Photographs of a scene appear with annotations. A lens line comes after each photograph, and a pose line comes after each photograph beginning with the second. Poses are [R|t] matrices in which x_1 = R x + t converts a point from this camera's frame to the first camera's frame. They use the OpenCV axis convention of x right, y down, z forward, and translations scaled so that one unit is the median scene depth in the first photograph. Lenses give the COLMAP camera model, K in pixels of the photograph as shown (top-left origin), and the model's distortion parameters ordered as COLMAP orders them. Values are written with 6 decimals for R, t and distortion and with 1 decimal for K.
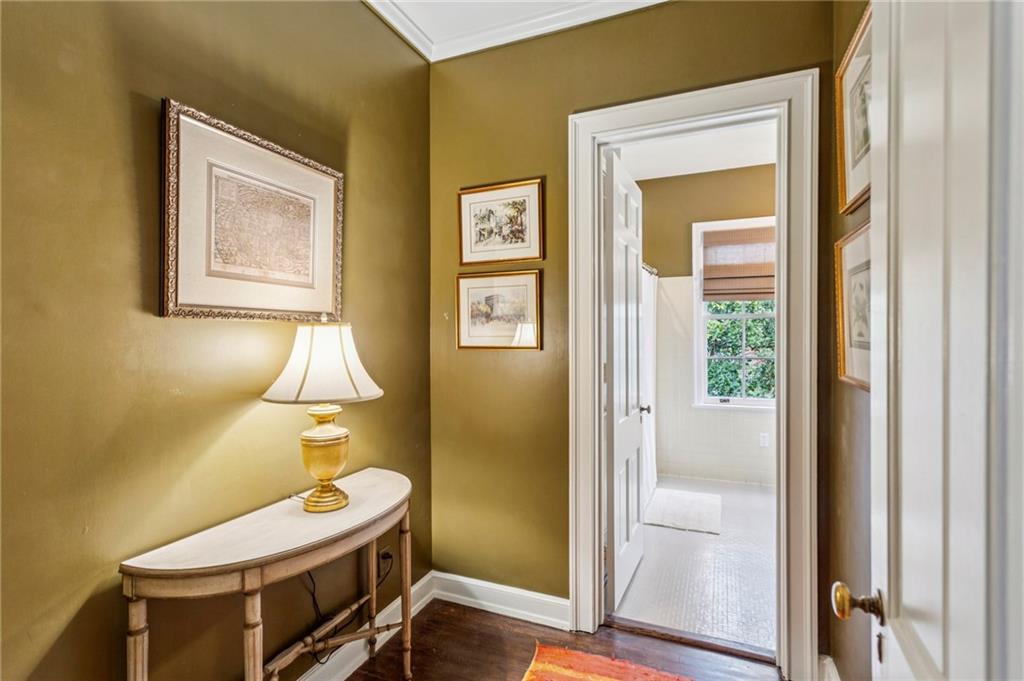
lens RADIAL K [[491.3, 0, 510.1], [0, 491.3, 335.6], [0, 0, 1]] dist [0.001081, 0.001164]
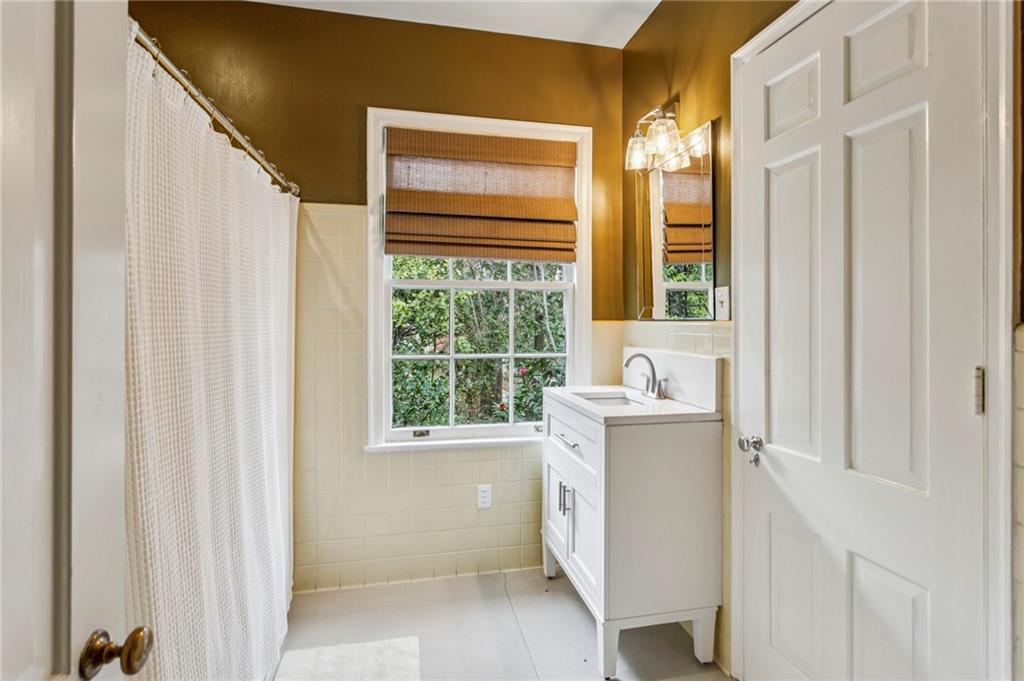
lens RADIAL K [[501.7, 0, 511.7], [0, 501.7, 328.2], [0, 0, 1]] dist [-0.000851, 0.000318]
pose [[0.813135, 0.000834, 0.582075, 0.182582], [-0.007739, 0.999926, 0.009379, 0.006054], [-0.582024, -0.012132, 0.813081, 0.464822]]
